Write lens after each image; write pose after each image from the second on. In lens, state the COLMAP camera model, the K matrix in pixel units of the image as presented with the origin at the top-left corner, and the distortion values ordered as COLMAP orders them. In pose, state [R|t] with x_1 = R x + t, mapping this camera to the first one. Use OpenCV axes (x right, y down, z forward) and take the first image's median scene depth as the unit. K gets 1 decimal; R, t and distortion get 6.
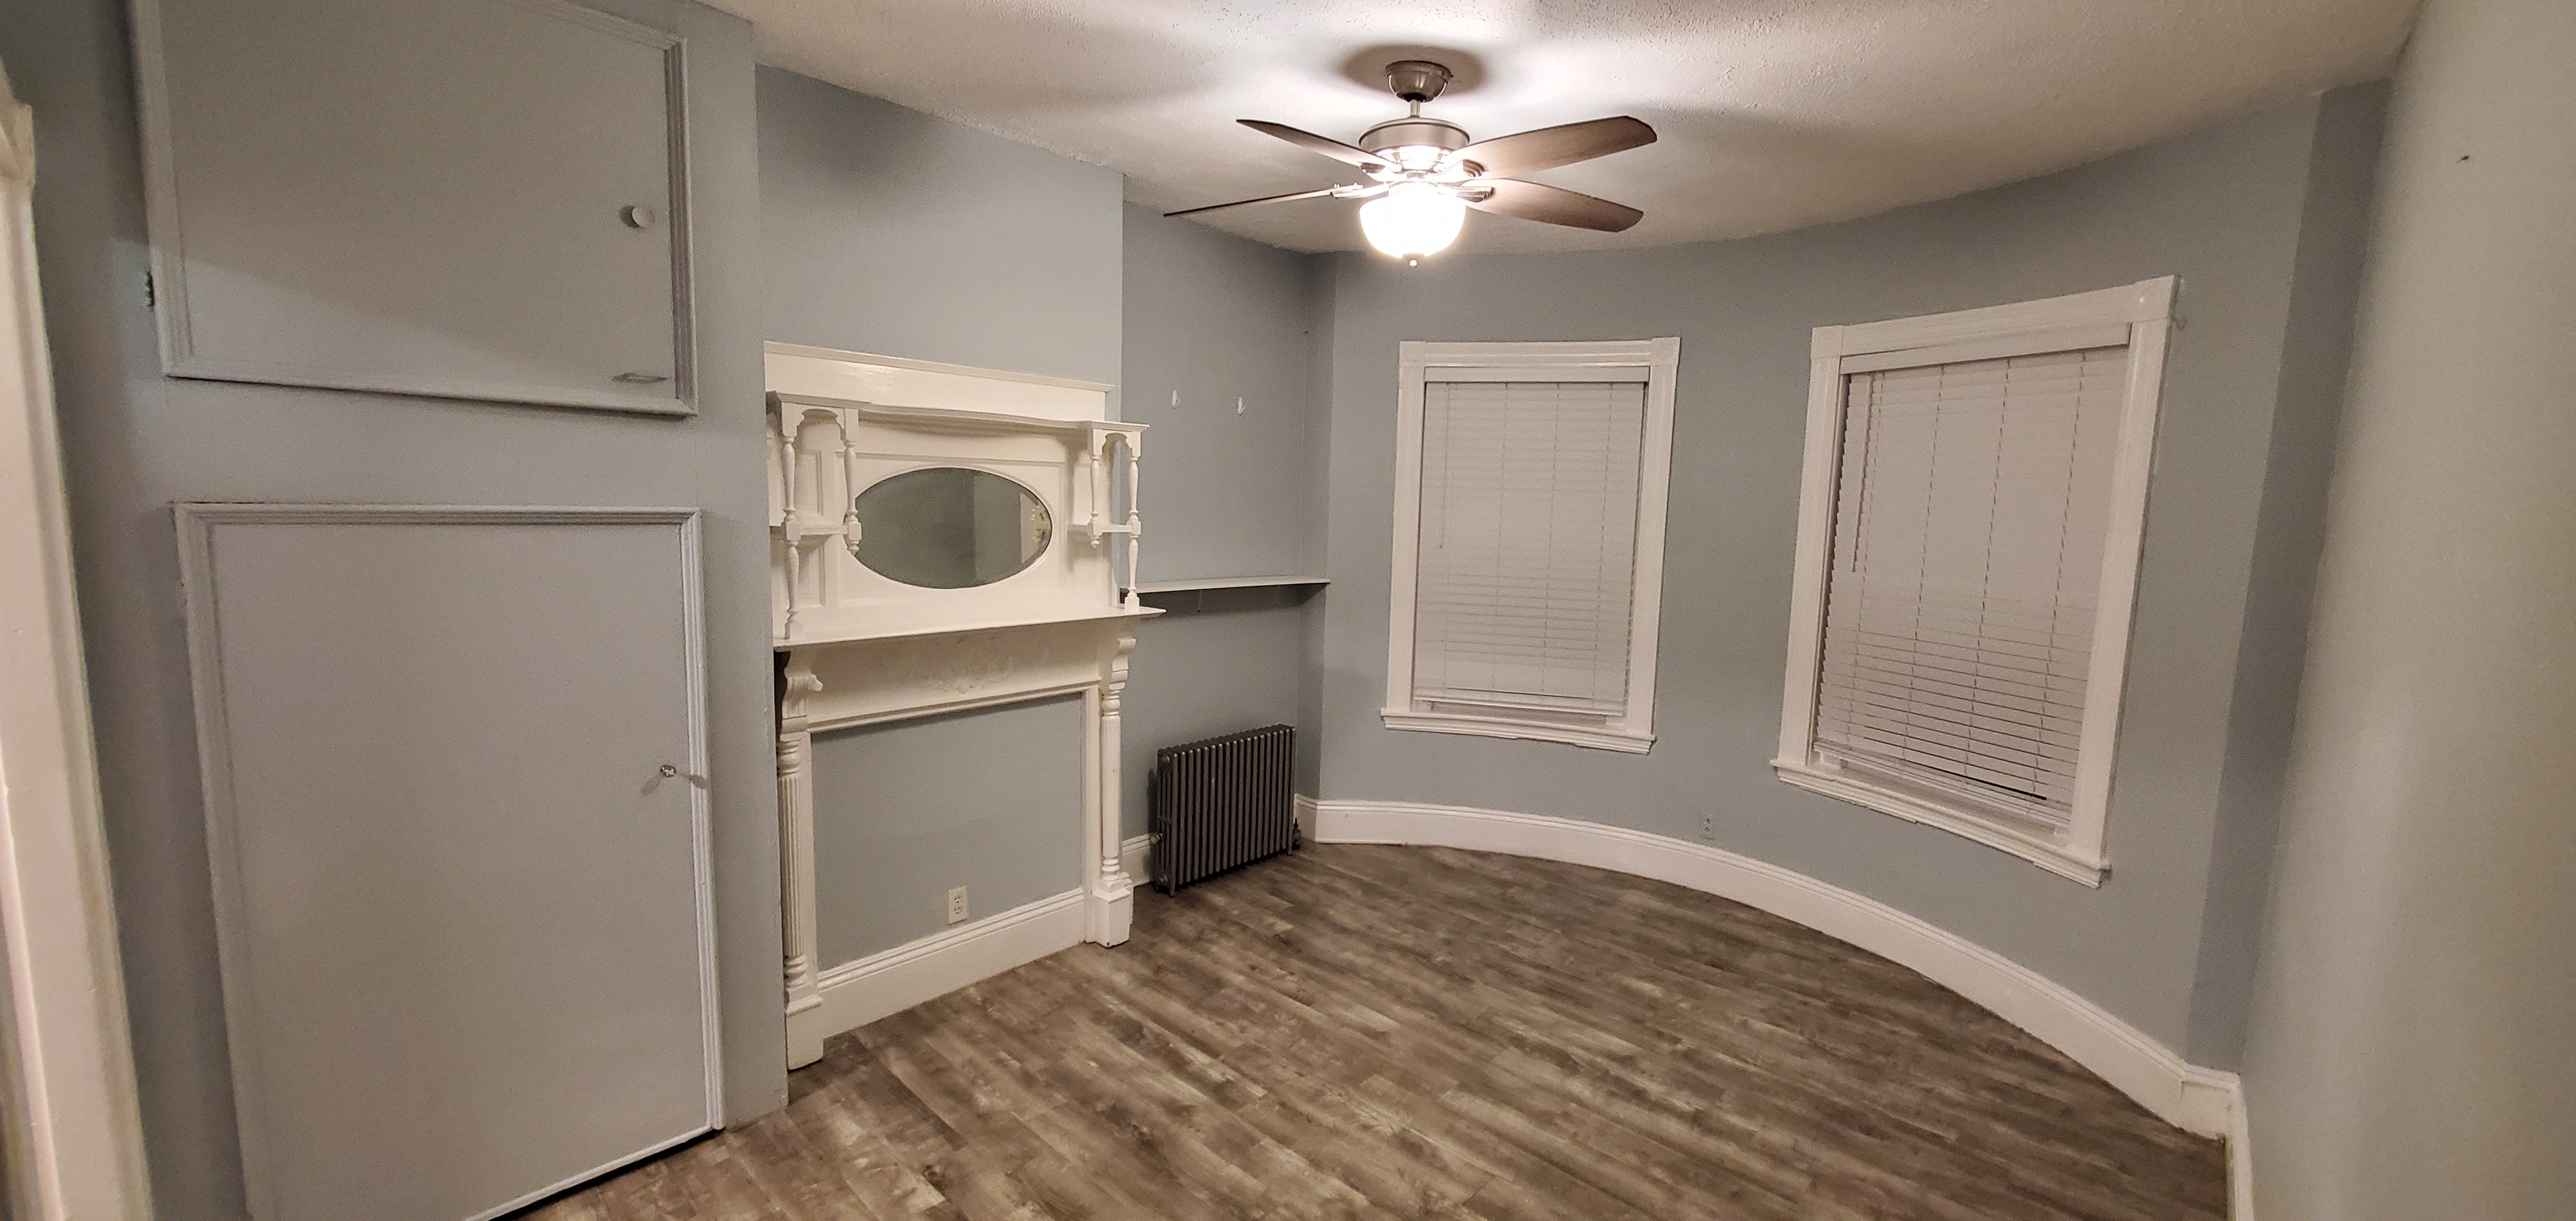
lens RADIAL K [[1025.7, 0, 1298.6], [0, 1025.7, 616.8], [0, 0, 1]] dist [0.001913, -0.000556]
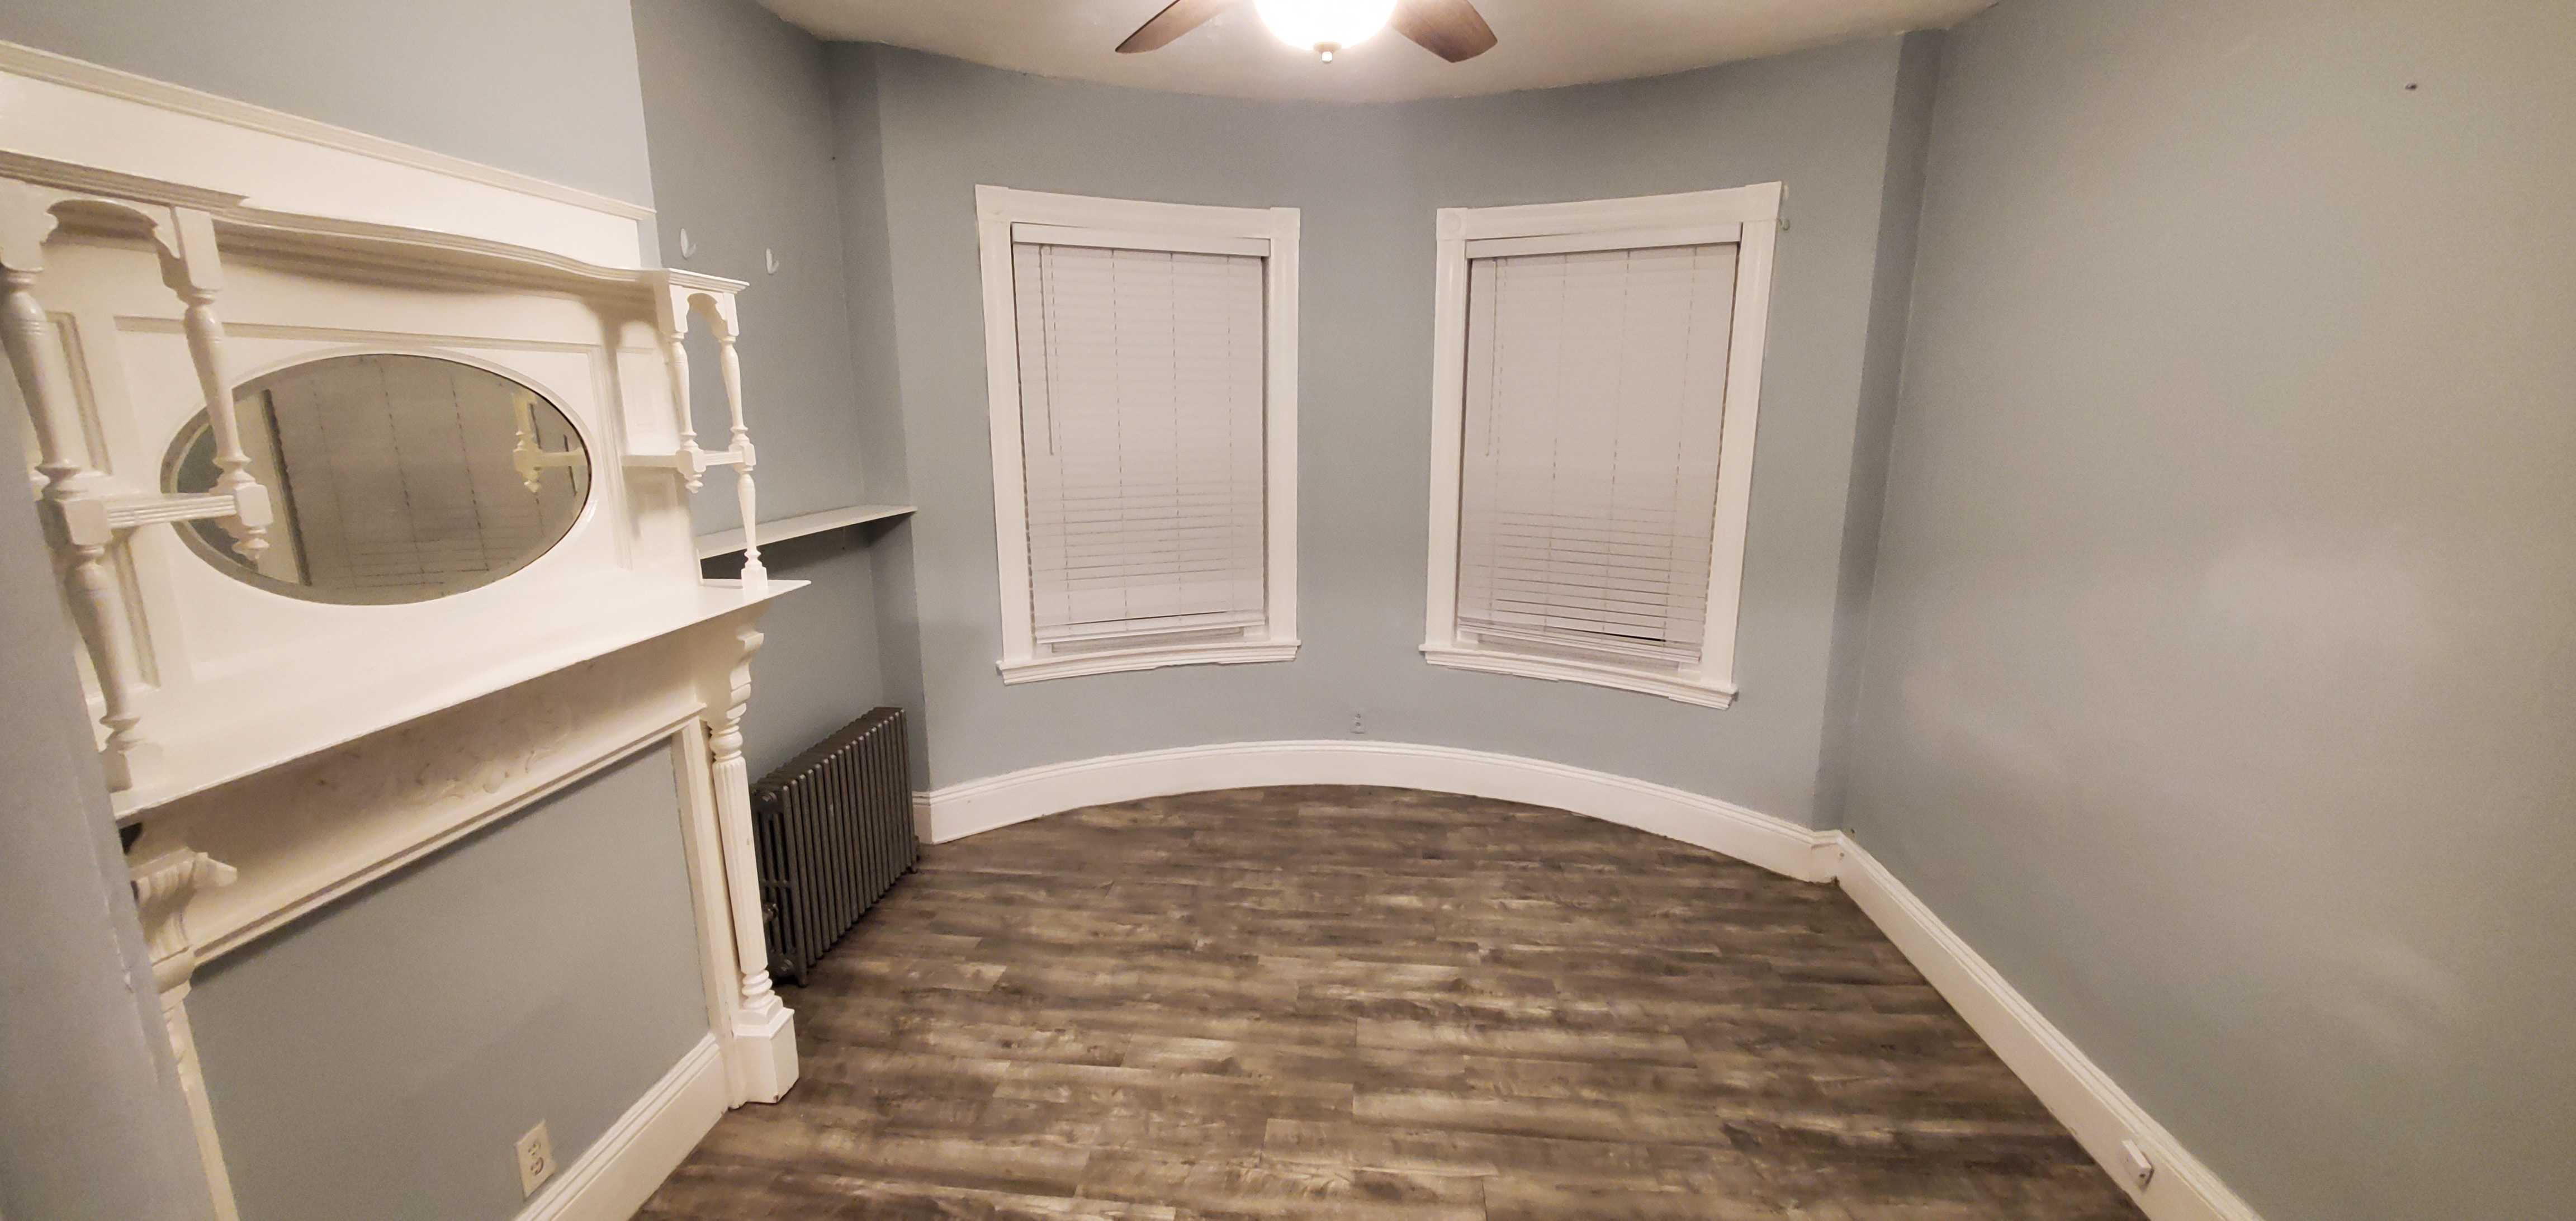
lens RADIAL K [[1025.7, 0, 1298.6], [0, 1025.7, 616.8], [0, 0, 1]] dist [0.001913, -0.000556]
pose [[0.790714, -0.153689, 0.592580, -0.276592], [0.089559, 0.986601, 0.136376, -0.045428], [-0.605600, -0.054764, 0.793883, 0.309686]]
